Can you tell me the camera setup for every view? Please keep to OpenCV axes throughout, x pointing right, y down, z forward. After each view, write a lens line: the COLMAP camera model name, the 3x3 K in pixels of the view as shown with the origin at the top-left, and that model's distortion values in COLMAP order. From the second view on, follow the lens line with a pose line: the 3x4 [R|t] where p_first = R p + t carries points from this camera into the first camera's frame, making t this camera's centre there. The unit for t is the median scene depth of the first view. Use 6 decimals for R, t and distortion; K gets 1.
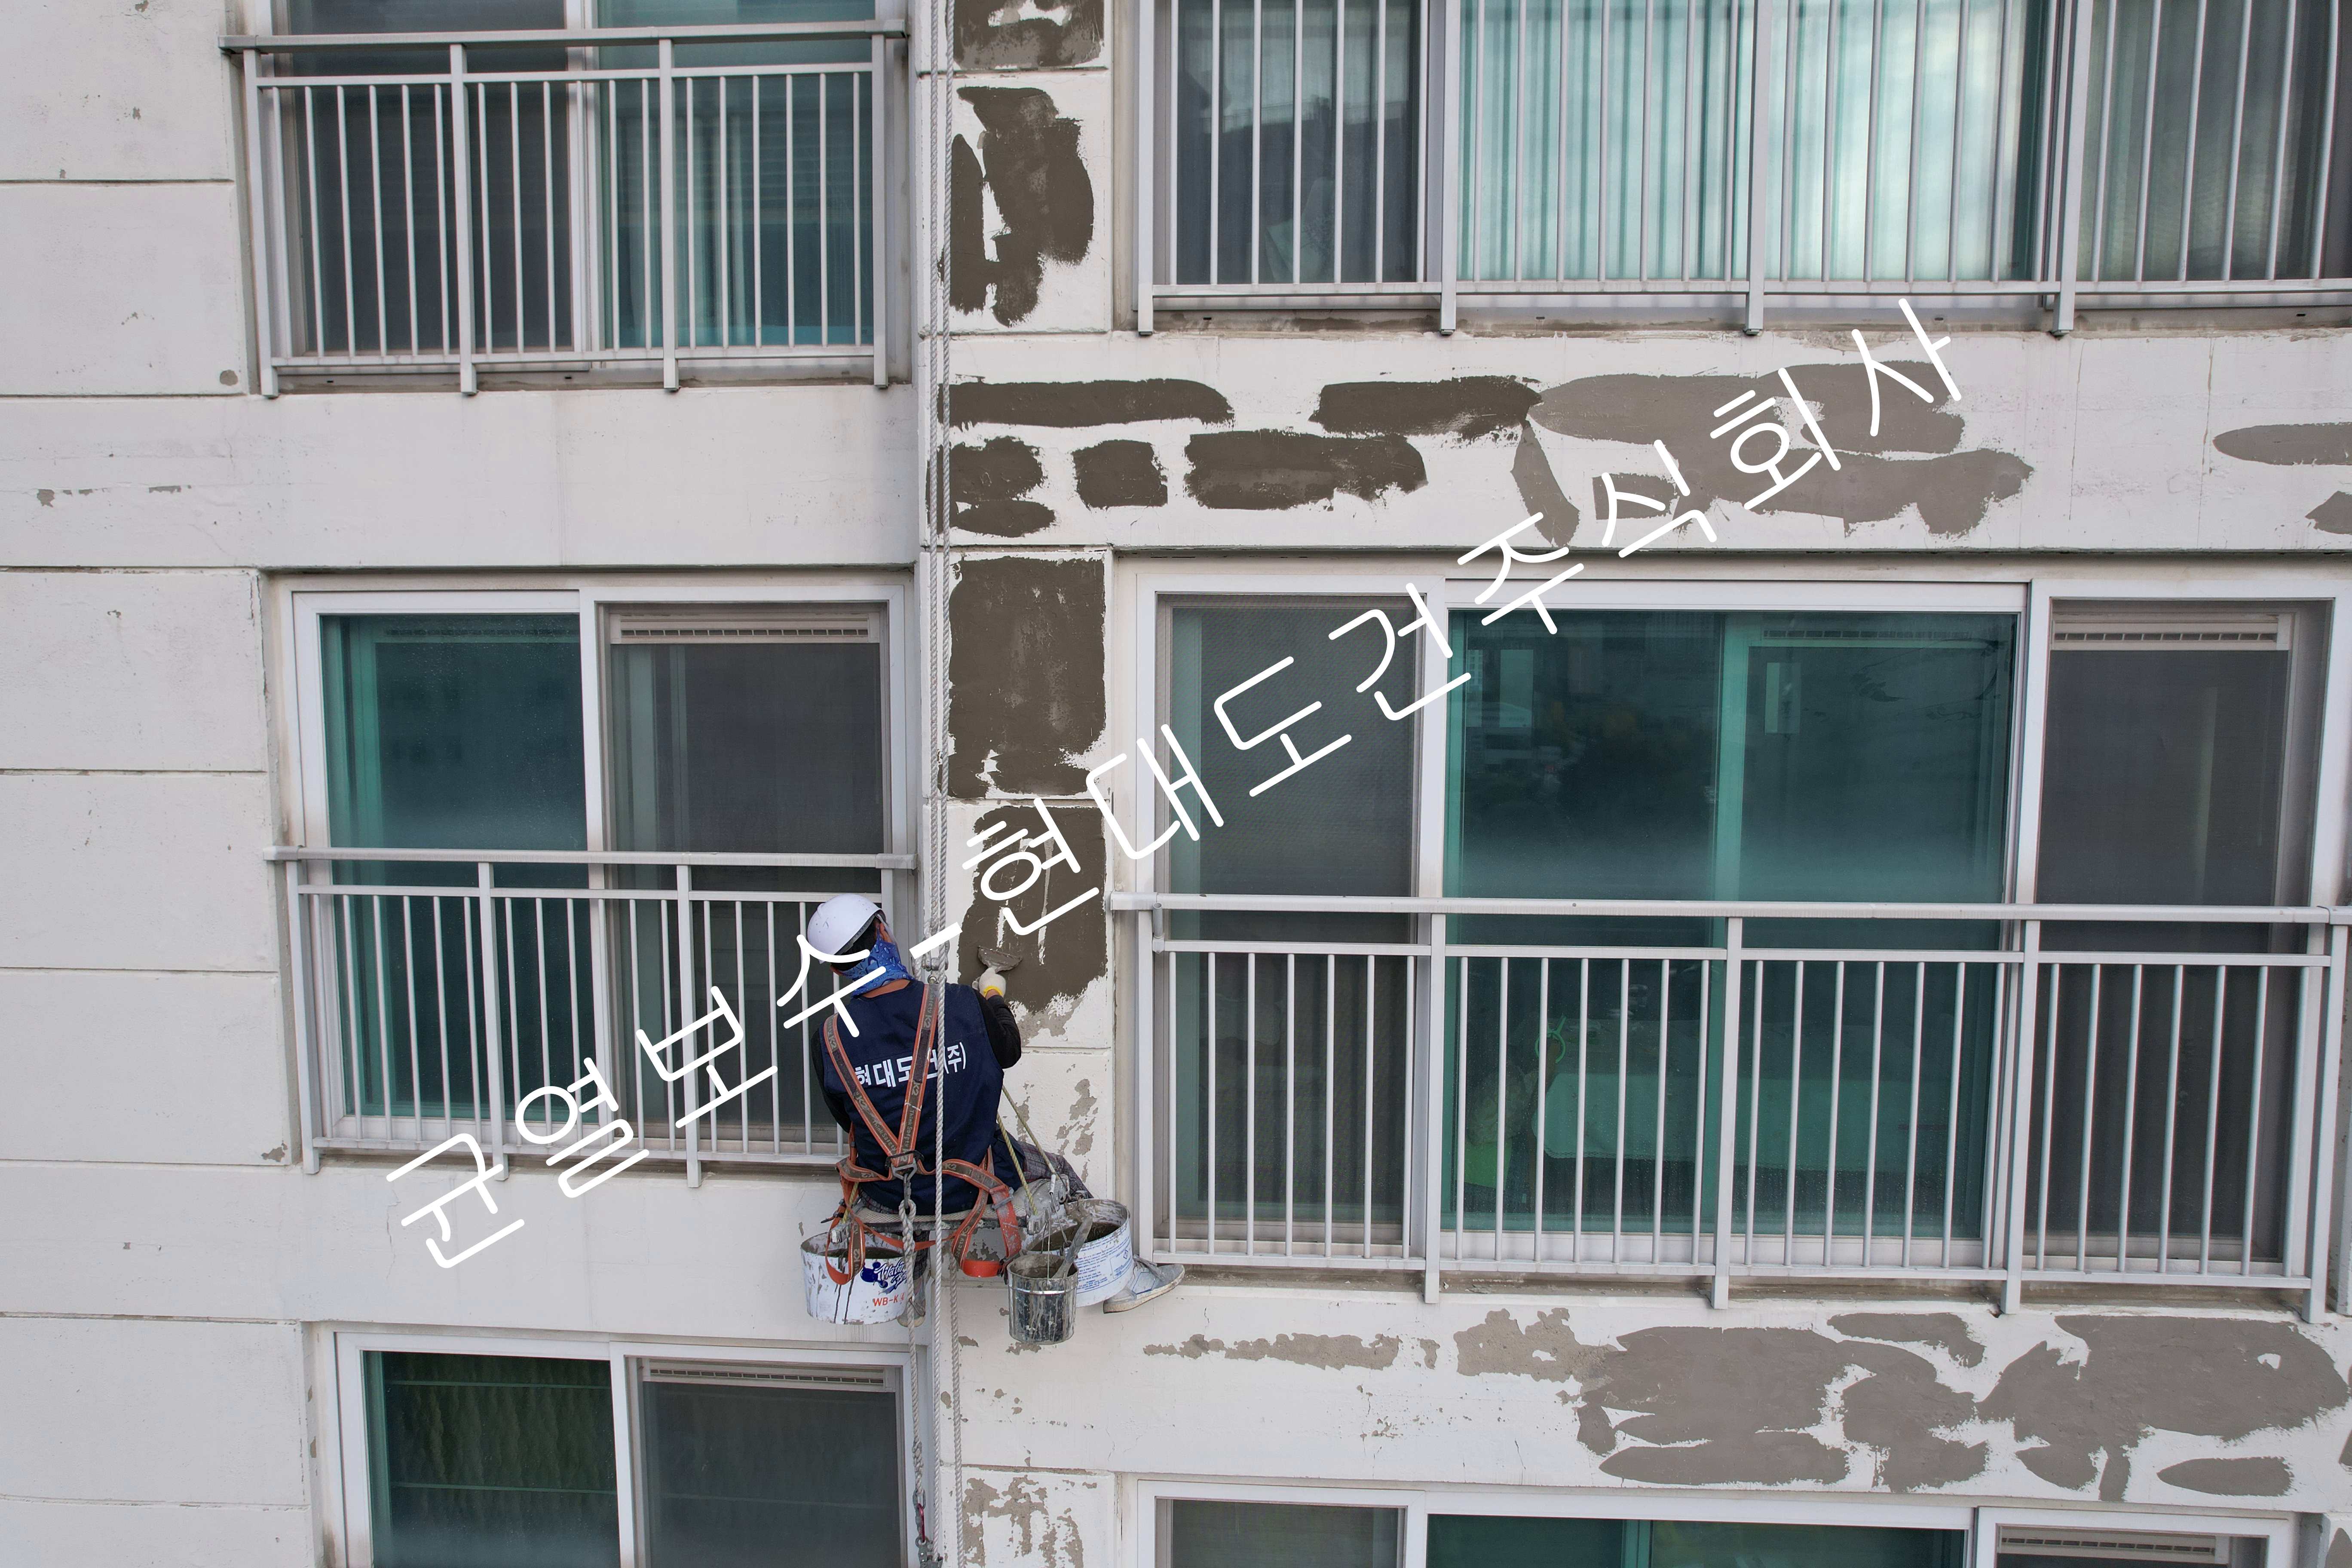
lens RADIAL K [[1501.6, 0, 1157.3], [0, 1501.6, 789.5], [0, 0, 1]] dist [-0.067601, 0.050886]
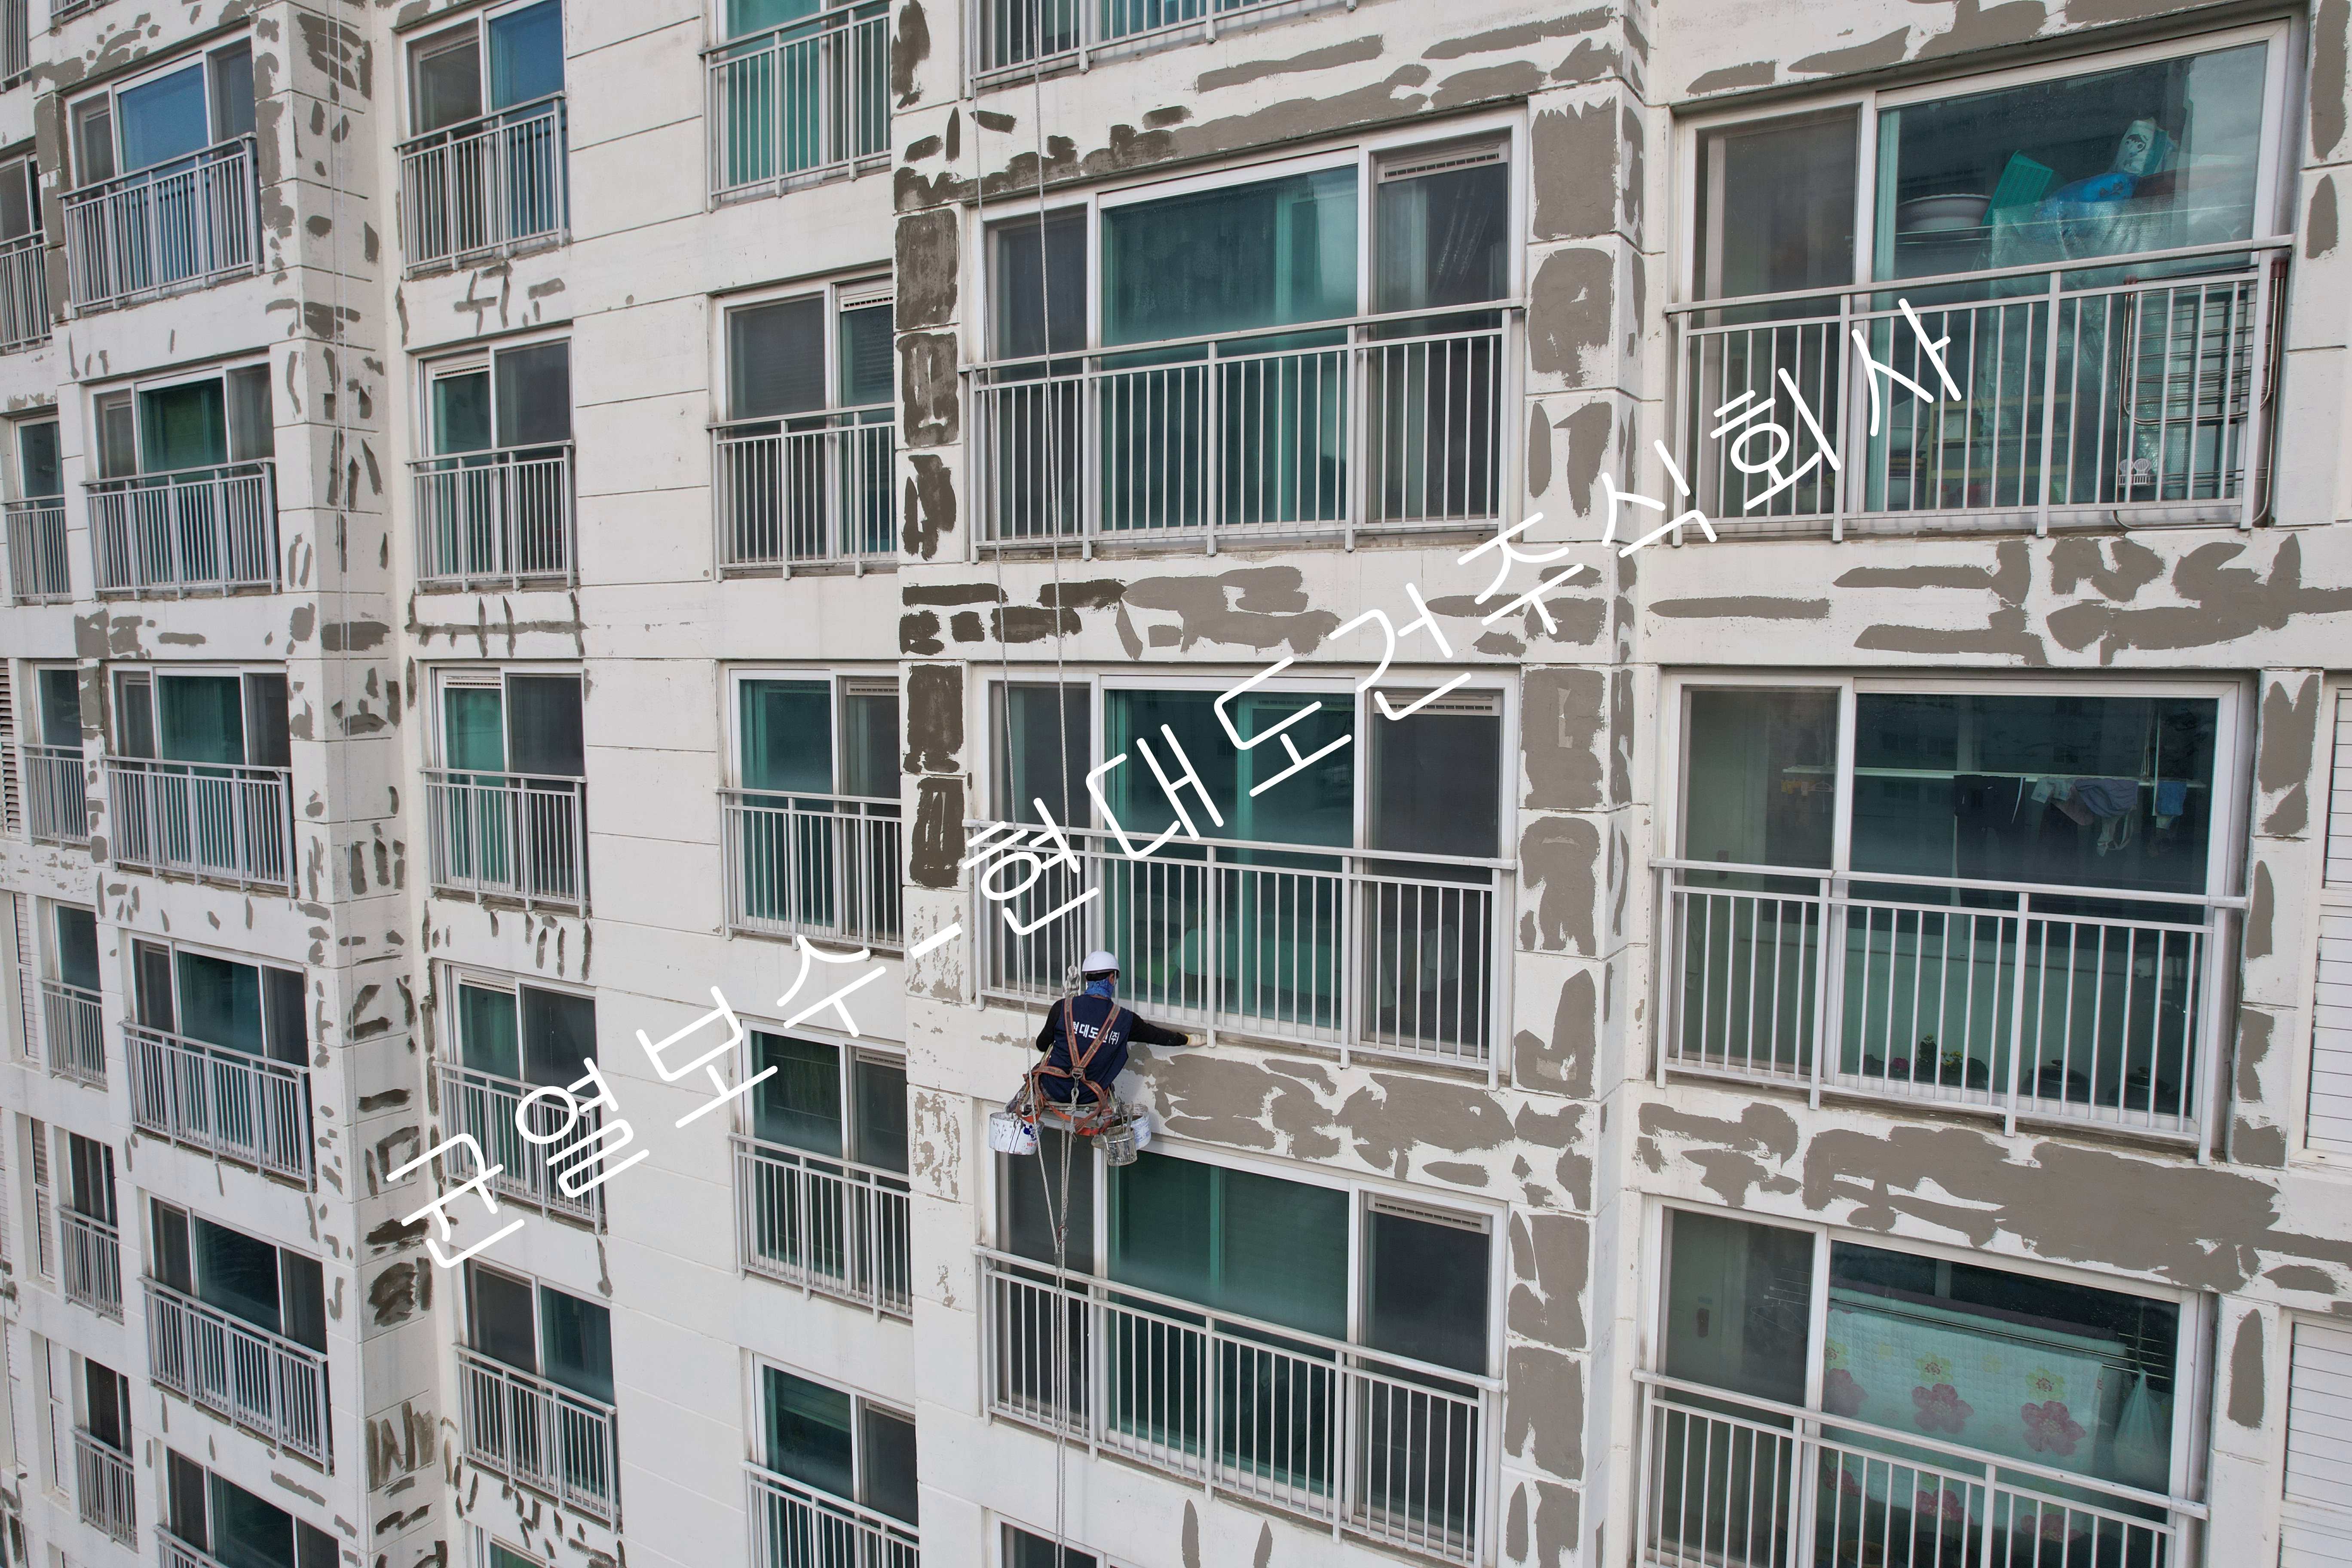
lens RADIAL K [[1501.6, 0, 1180.7], [0, 1501.6, 779.0], [0, 0, 1]] dist [-0.067601, 0.050886]
pose [[0.887001, 0.036508, -0.460322, 1.254294], [-0.039235, 0.999223, 0.003646, -0.008799], [0.460097, 0.014827, 0.887745, -0.787990]]
